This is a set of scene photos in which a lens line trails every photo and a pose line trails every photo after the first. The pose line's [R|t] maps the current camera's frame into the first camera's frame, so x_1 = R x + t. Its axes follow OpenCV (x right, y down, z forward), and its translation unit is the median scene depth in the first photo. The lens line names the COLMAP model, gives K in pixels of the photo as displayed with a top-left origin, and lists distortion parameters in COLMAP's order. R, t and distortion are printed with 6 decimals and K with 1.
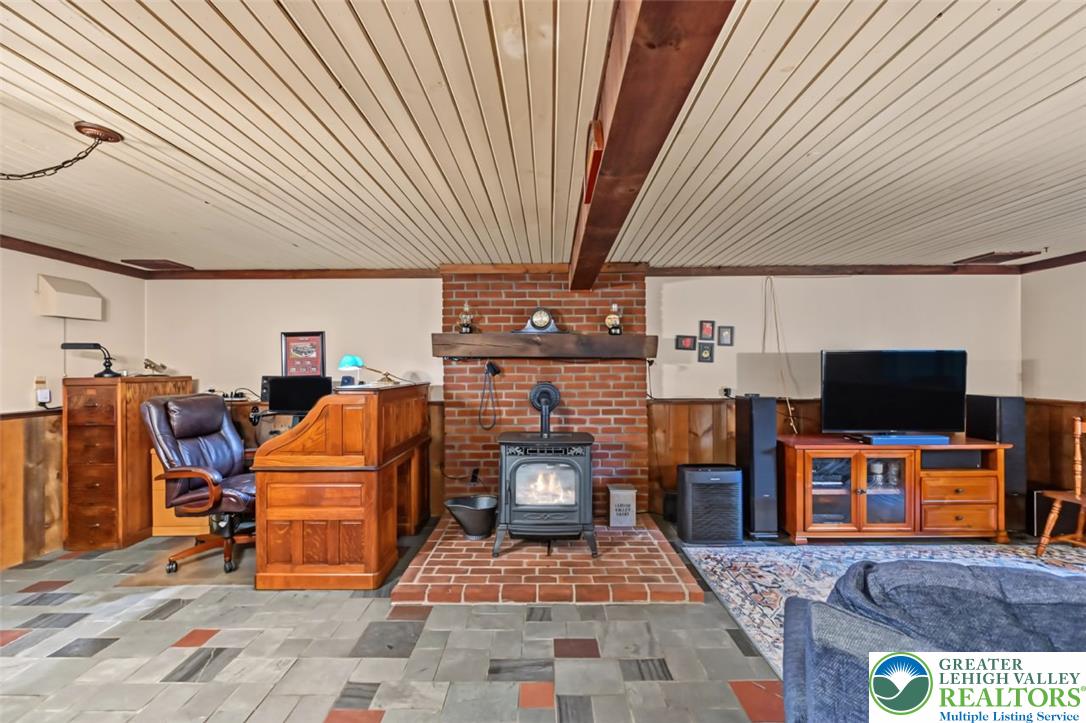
lens RADIAL K [[432.9, 0, 542.1], [0, 432.9, 364.8], [0, 0, 1]] dist [-0.000549, 0.000208]
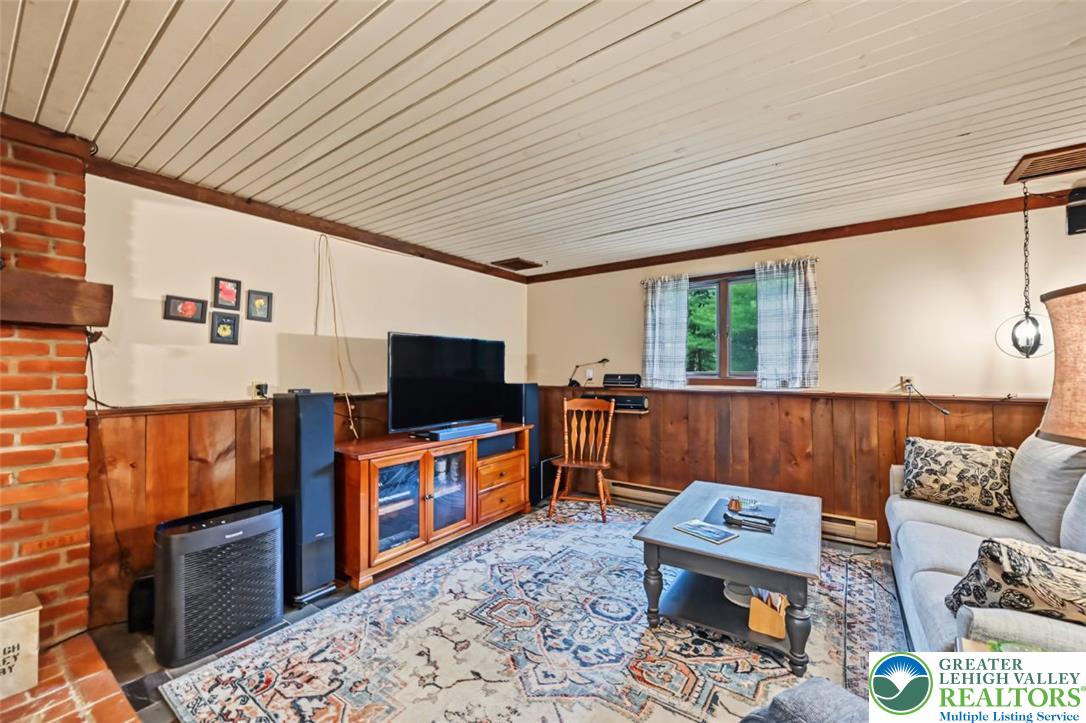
lens RADIAL K [[432.9, 0, 542.9], [0, 432.9, 367.0], [0, 0, 1]] dist [-0.000549, 0.000208]
pose [[0.572375, 0.006649, 0.819965, 0.147954], [-0.003426, 0.999978, -0.005717, 0.035209], [-0.819985, 0.000463, 0.572385, 0.300378]]
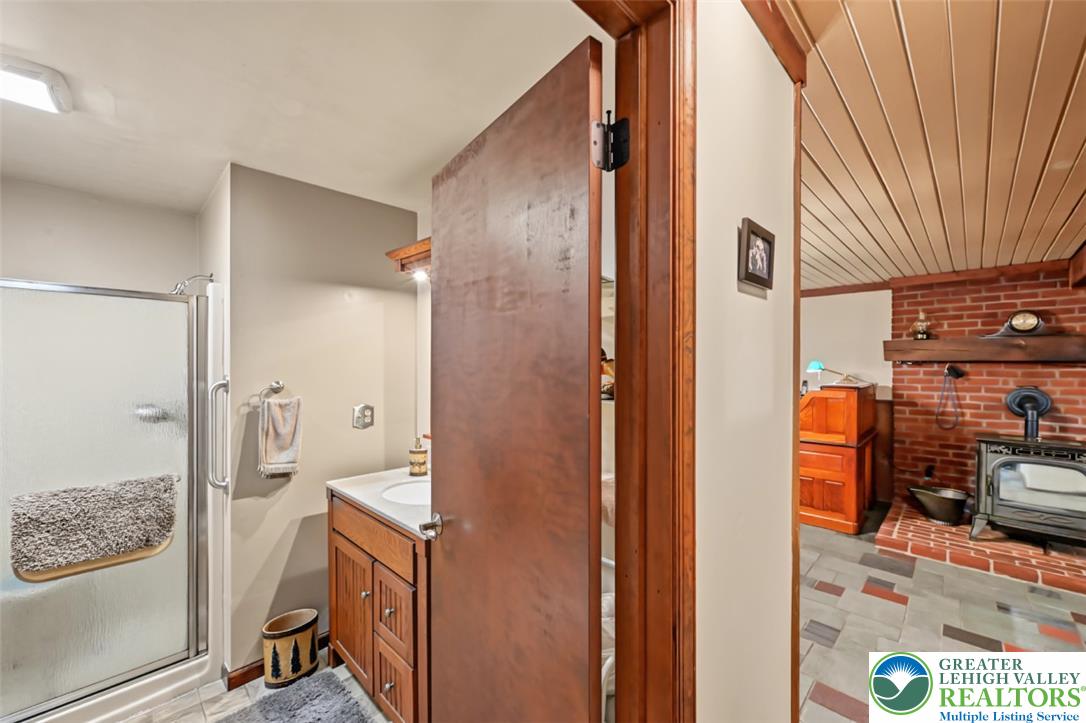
lens RADIAL K [[432.9, 0, 539.3], [0, 432.9, 366.9], [0, 0, 1]] dist [-0.000549, 0.000208]
pose [[0.720232, 0.006860, -0.693700, -0.124146], [0.000118, 0.999950, 0.010010, -0.015700], [0.693733, -0.007291, 0.720195, -0.504874]]
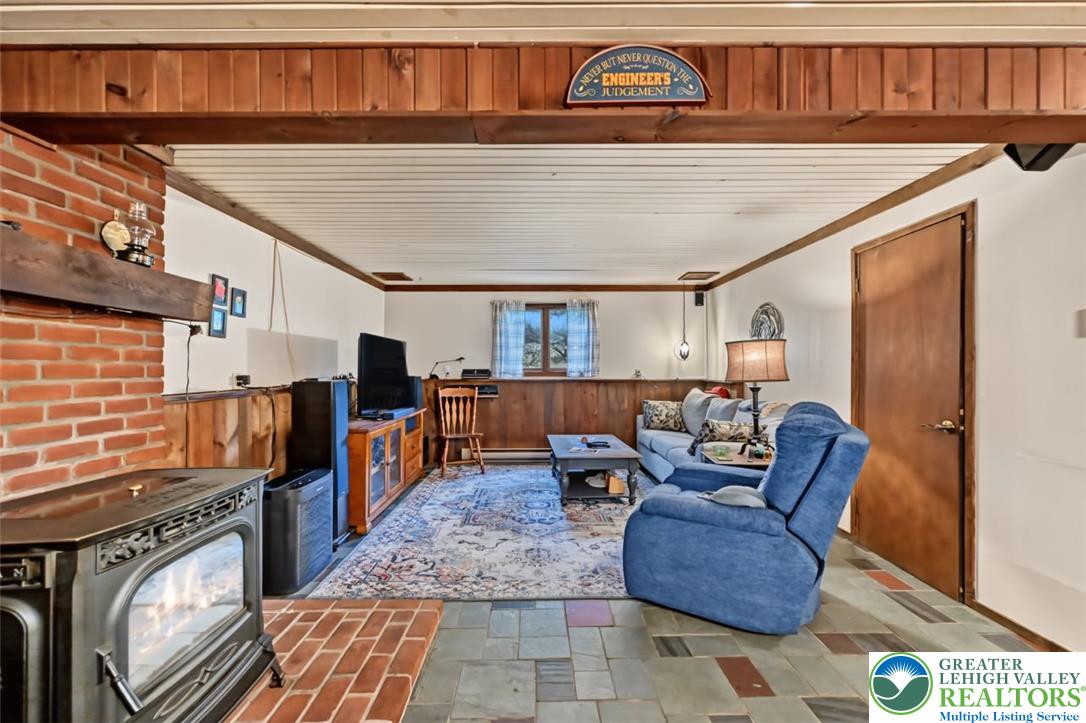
lens RADIAL K [[432.9, 0, 541.1], [0, 432.9, 365.7], [0, 0, 1]] dist [-0.000549, 0.000208]
pose [[-0.016942, 0.010601, 0.999800, -0.358458], [-0.004818, 0.999931, -0.010684, 0.050892], [-0.999845, -0.004998, -0.016889, 0.595875]]
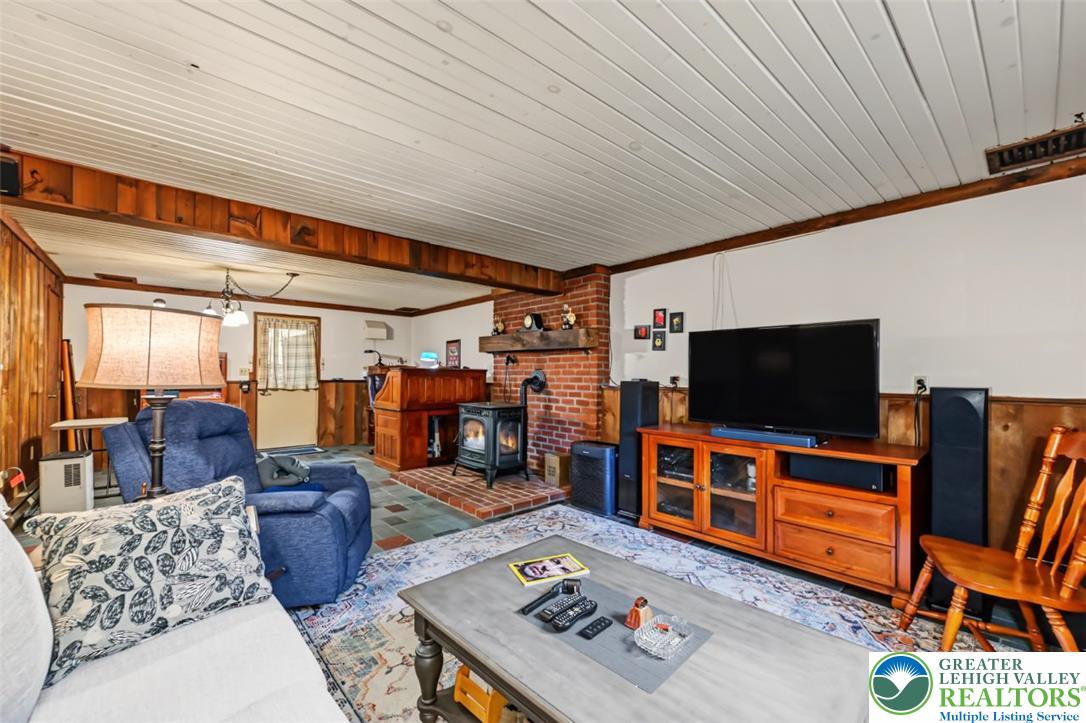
lens RADIAL K [[432.9, 0, 543.4], [0, 432.9, 378.3], [0, 0, 1]] dist [-0.000549, 0.000208]
pose [[0.675975, 0.014880, -0.736774, 1.102972], [-0.008308, 0.999886, 0.012571, 0.056120], [0.736877, -0.002377, 0.676022, 0.149904]]
